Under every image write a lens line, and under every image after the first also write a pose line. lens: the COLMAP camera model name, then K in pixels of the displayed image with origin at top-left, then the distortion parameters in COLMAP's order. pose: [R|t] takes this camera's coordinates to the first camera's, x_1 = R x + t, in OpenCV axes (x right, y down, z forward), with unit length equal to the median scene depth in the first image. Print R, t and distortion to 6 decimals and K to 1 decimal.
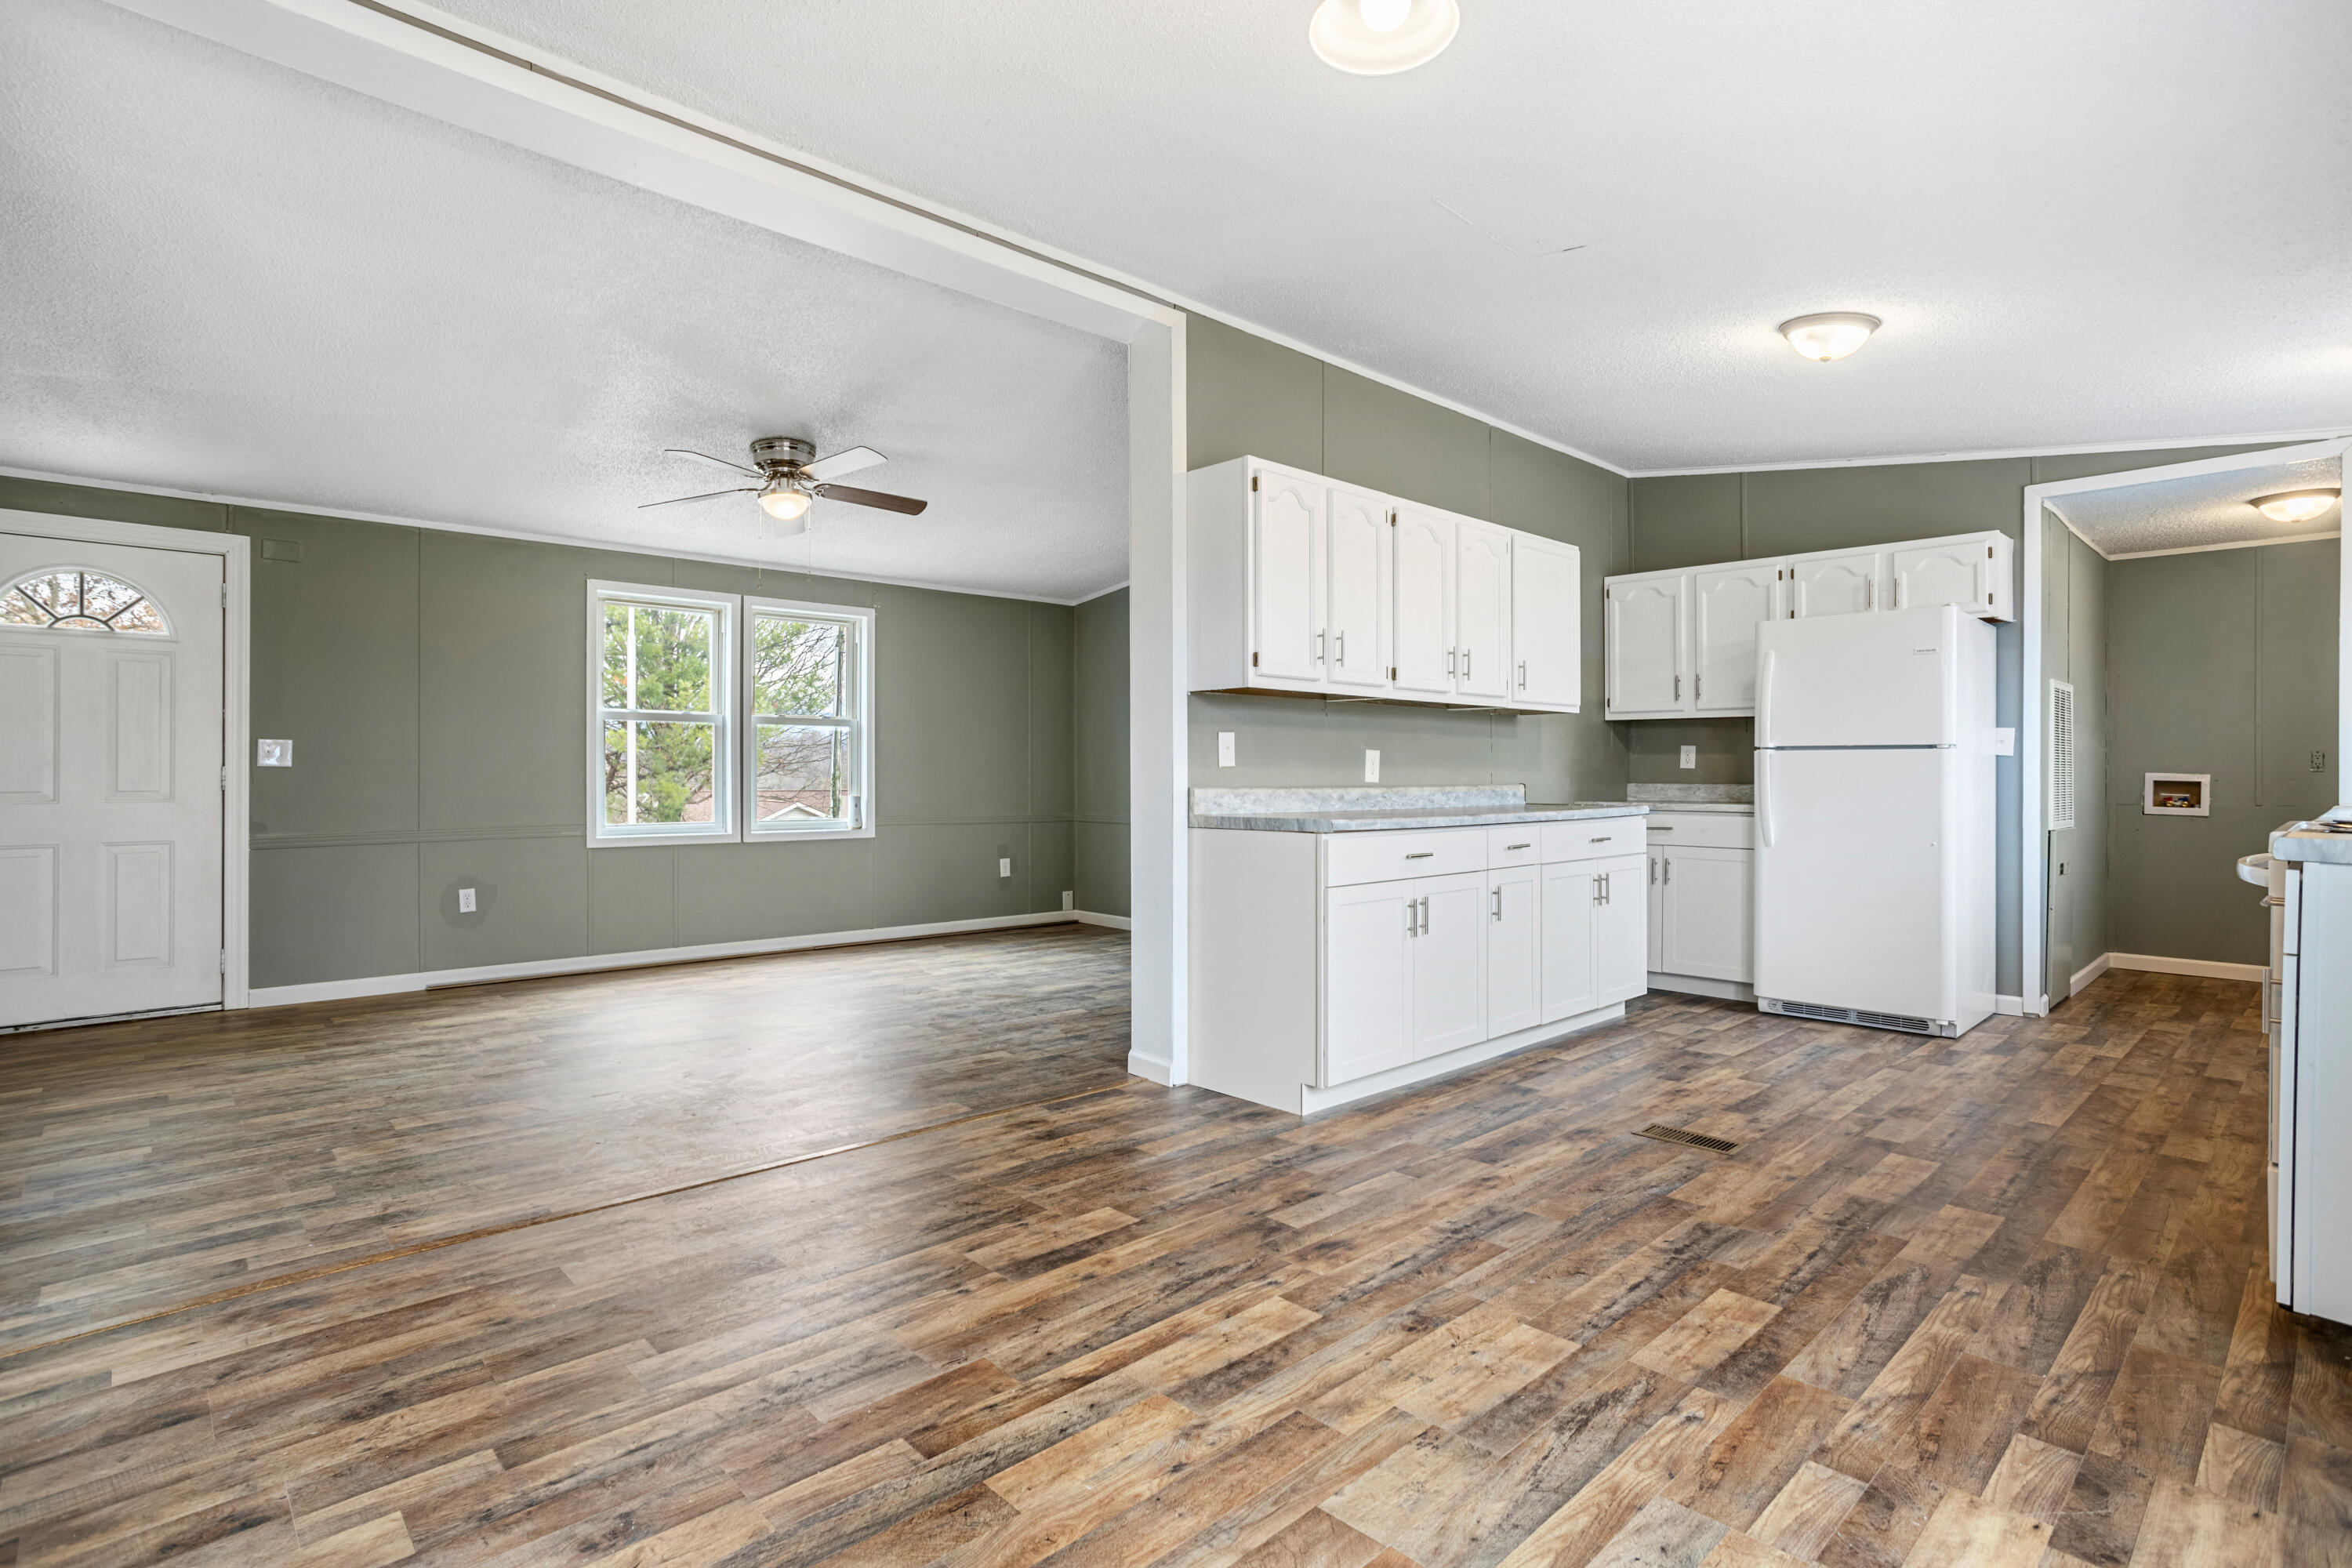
lens RADIAL K [[1135.7, 0, 1180.8], [0, 1135.7, 753.1], [0, 0, 1]] dist [-0.025519, 0.016882]
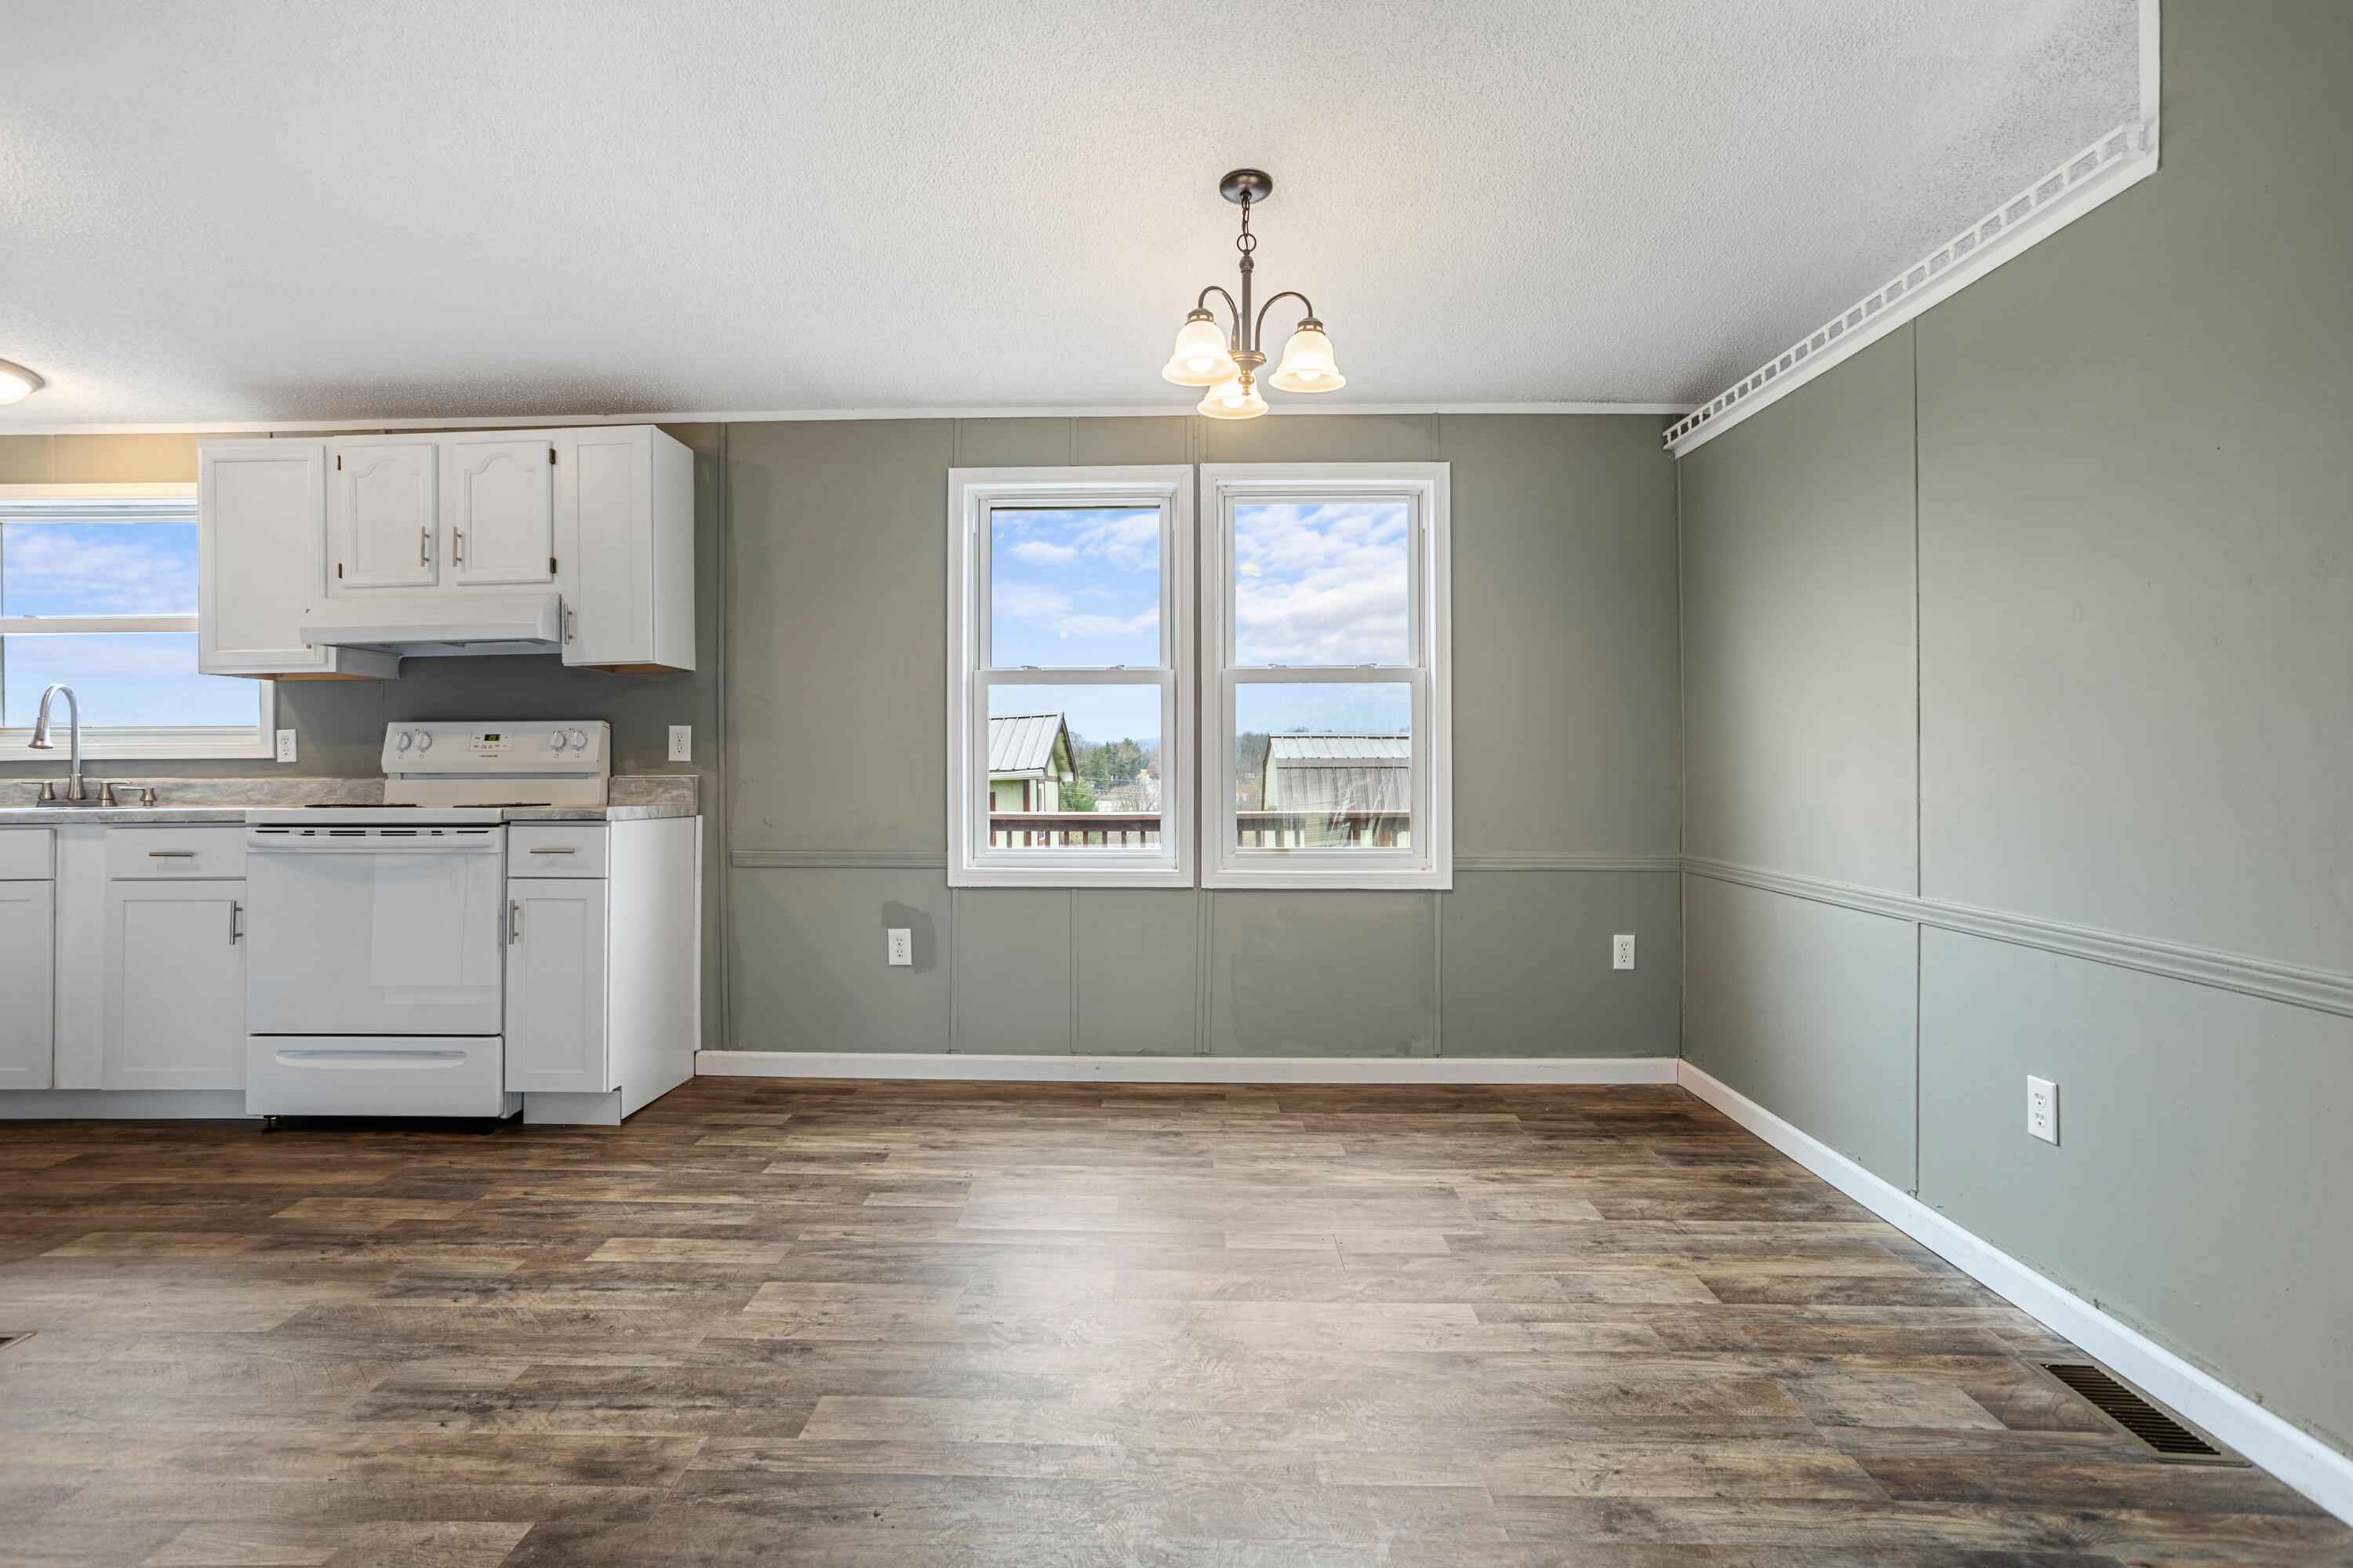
lens RADIAL K [[1136.3, 0, 1181.3], [0, 1136.3, 753.1], [0, 0, 1]] dist [-0.025519, 0.016882]
pose [[-0.701769, 0.006059, 0.712379, -0.647222], [-0.004406, 0.999908, -0.012845, 0.023545], [-0.712391, -0.012153, -0.701678, 1.359440]]
